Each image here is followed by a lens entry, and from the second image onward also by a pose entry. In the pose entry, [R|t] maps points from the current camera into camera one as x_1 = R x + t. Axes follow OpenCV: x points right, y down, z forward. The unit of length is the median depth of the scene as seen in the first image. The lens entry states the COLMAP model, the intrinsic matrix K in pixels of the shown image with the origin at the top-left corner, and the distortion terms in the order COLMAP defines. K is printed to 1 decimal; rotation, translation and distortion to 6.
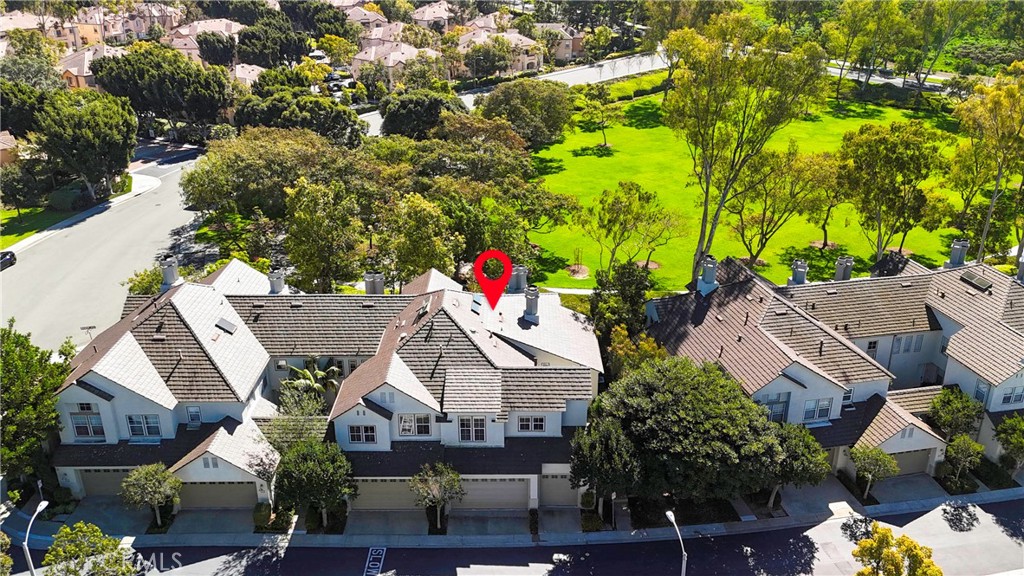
lens RADIAL K [[830.9, 0, 512.0], [0, 830.9, 288.0], [0, 0, 1]] dist [0.049242, -0.003601]
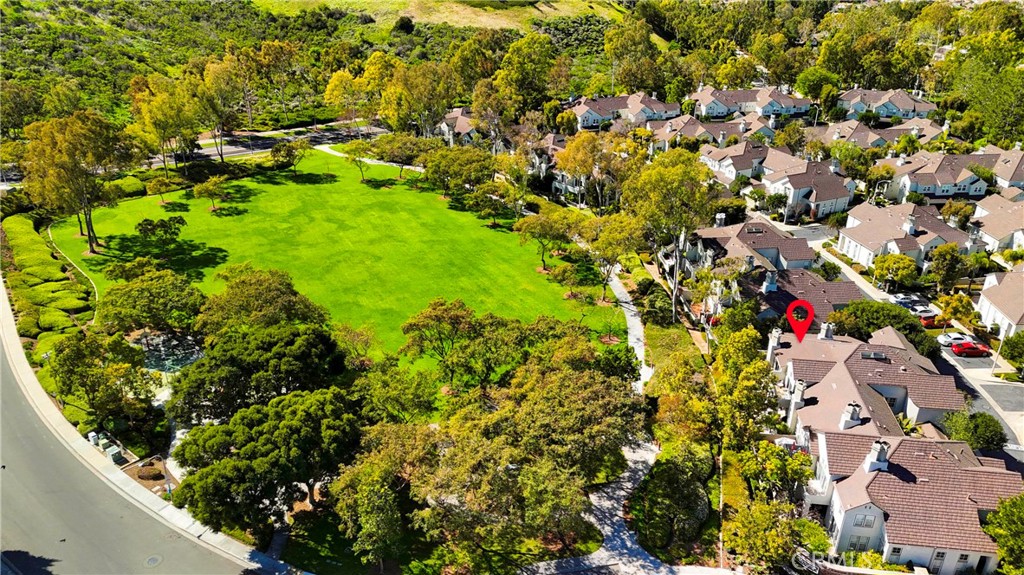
lens RADIAL K [[772.1, 0, 512.0], [0, 772.1, 287.5], [0, 0, 1]] dist [0.036727, -0.000827]
pose [[0.118858, -0.437032, 0.891558, -1.700494], [0.396420, 0.844141, 0.360939, -1.053694], [-0.910343, 0.310531, 0.273581, 1.308078]]
